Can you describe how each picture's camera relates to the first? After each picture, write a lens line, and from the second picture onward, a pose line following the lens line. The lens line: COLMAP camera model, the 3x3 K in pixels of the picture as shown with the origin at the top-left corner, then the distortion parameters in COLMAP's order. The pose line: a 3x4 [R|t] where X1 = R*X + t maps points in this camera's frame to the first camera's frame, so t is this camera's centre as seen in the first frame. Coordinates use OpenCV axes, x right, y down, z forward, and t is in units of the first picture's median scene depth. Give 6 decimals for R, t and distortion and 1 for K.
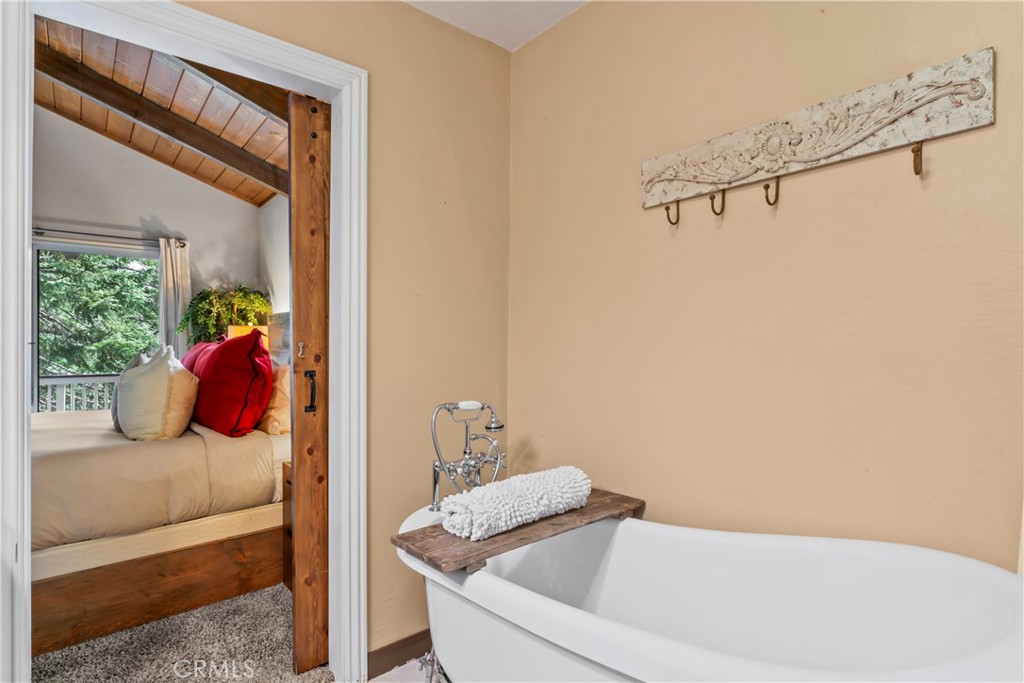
lens RADIAL K [[508.1, 0, 512.0], [0, 508.1, 341.5], [0, 0, 1]] dist [0.001999, 0.000517]
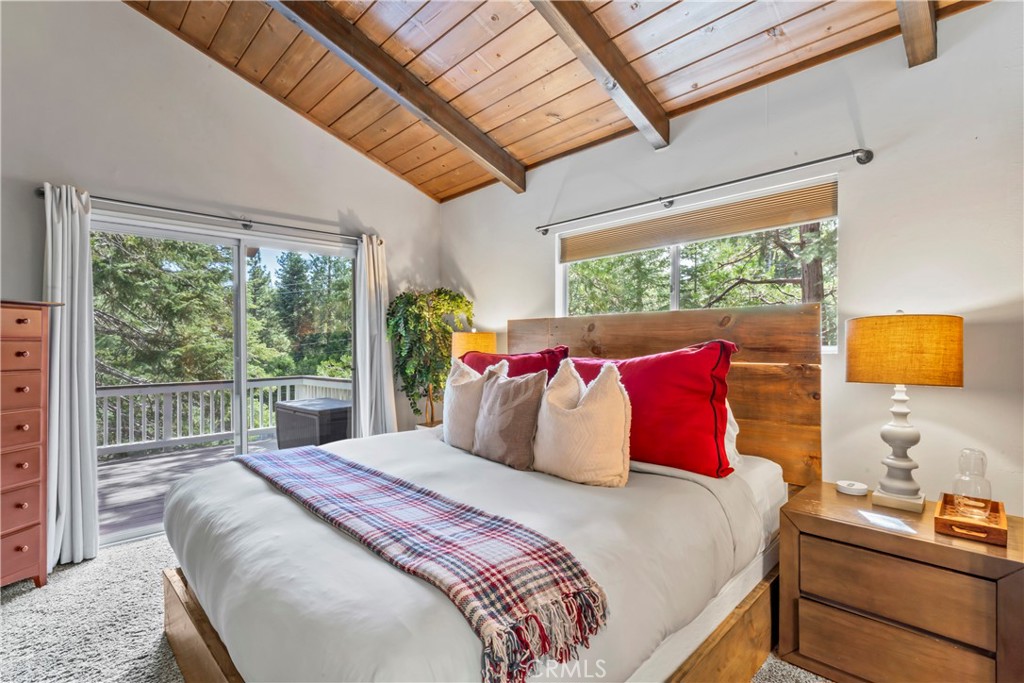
lens RADIAL K [[478.1, 0, 512.0], [0, 478.1, 341.5], [0, 0, 1]] dist [0.000023, -0.000111]
pose [[0.998008, -0.002353, 0.063050, -0.448246], [0.002401, 0.999997, -0.000690, -0.012760], [-0.063048, 0.000840, 0.998010, 0.134682]]
